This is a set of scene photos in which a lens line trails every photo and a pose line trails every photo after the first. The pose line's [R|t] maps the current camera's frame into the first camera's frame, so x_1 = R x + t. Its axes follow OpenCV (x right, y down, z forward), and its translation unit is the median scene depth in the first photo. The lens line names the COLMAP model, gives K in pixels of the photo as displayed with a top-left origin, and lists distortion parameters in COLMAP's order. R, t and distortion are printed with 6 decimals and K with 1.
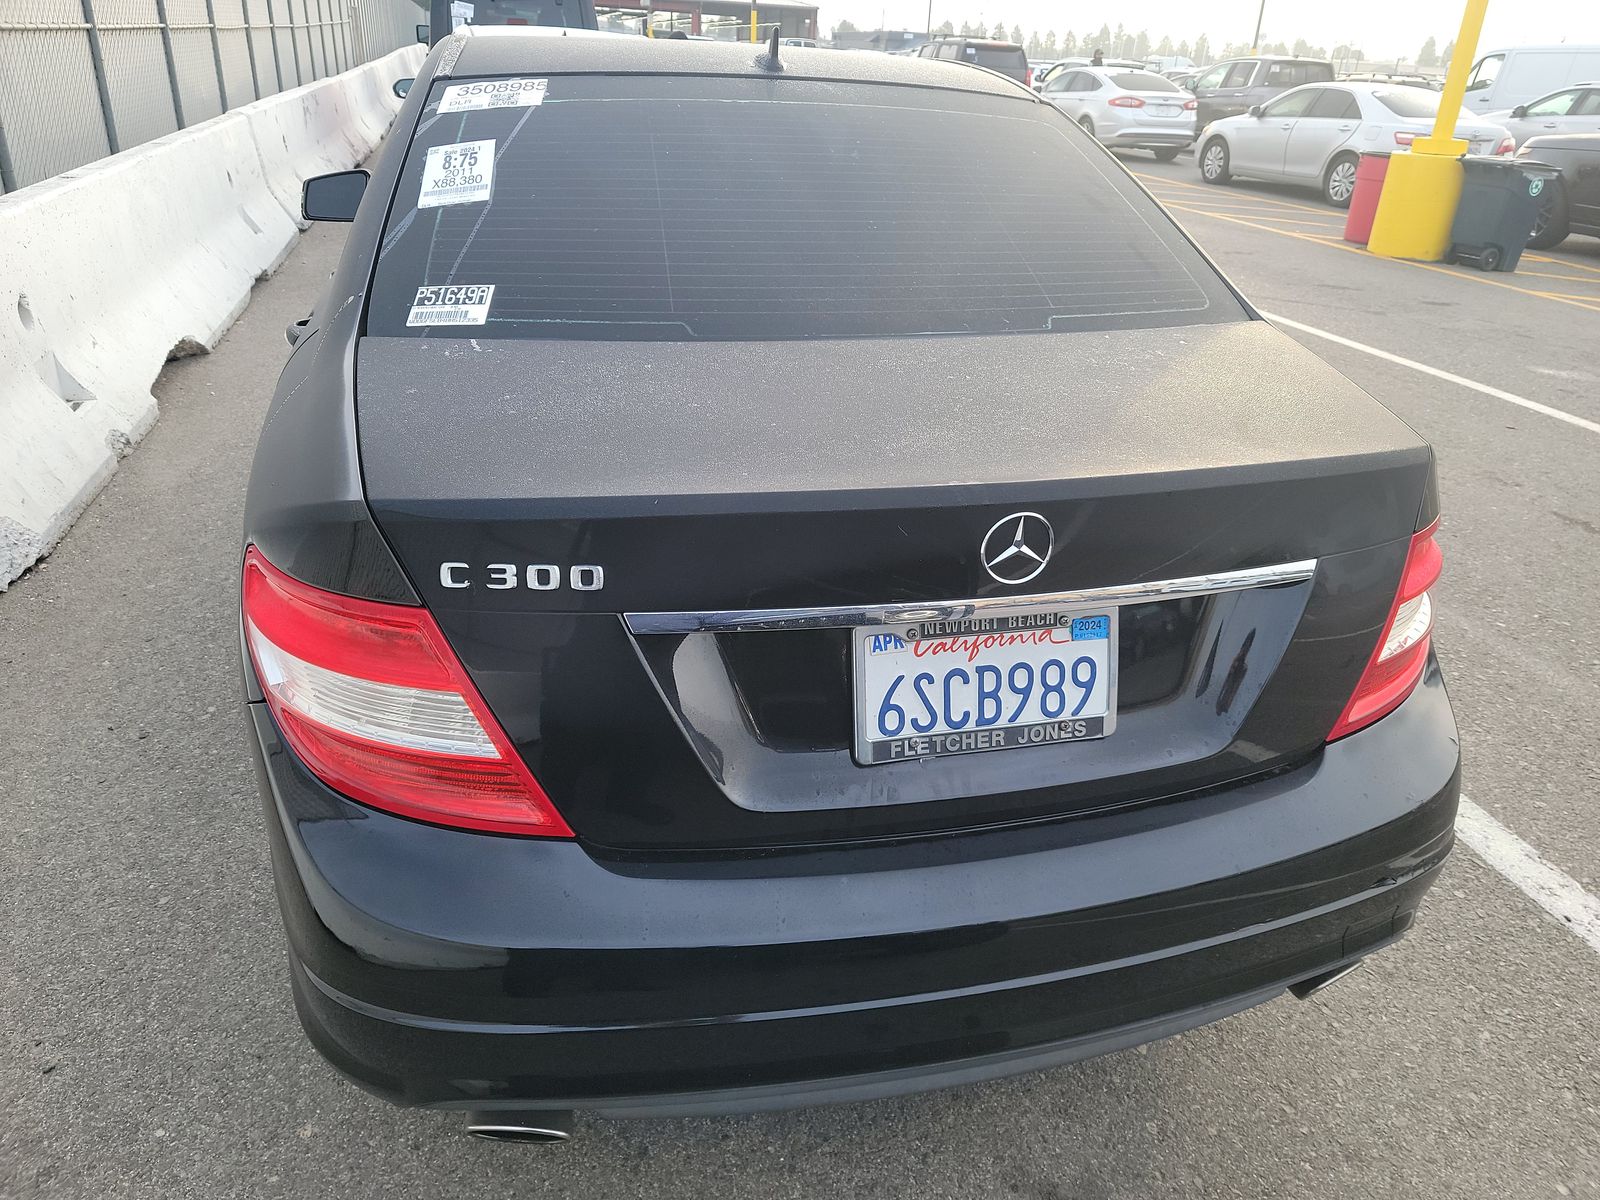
lens RADIAL K [[1116.9, 0, 799.4], [0, 1116.9, 597.7], [0, 0, 1]] dist [0.057241, -0.043476]
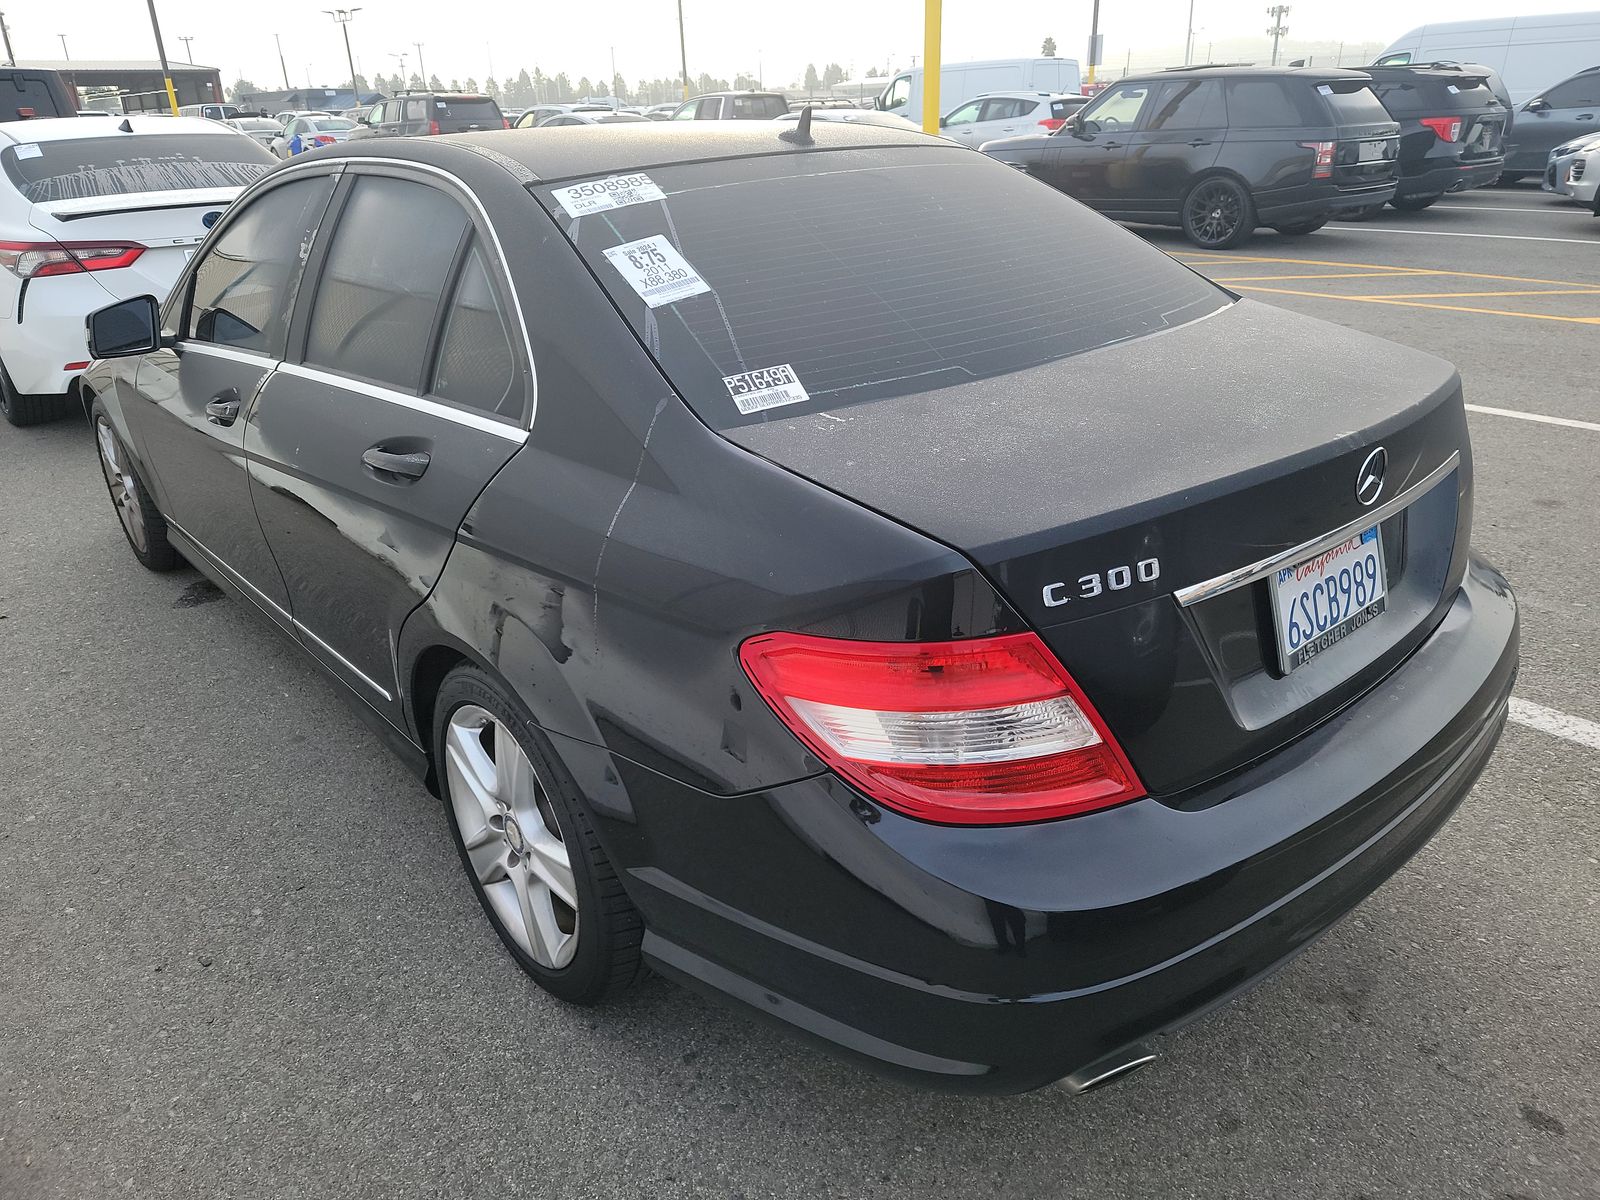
lens RADIAL K [[1116.9, 0, 814.3], [0, 1116.9, 597.9], [0, 0, 1]] dist [0.057241, -0.043476]
pose [[0.895847, -0.242450, 0.372392, -0.715883], [0.254459, 0.966927, 0.017389, -0.074829], [-0.364292, 0.079181, 0.927913, 0.014317]]
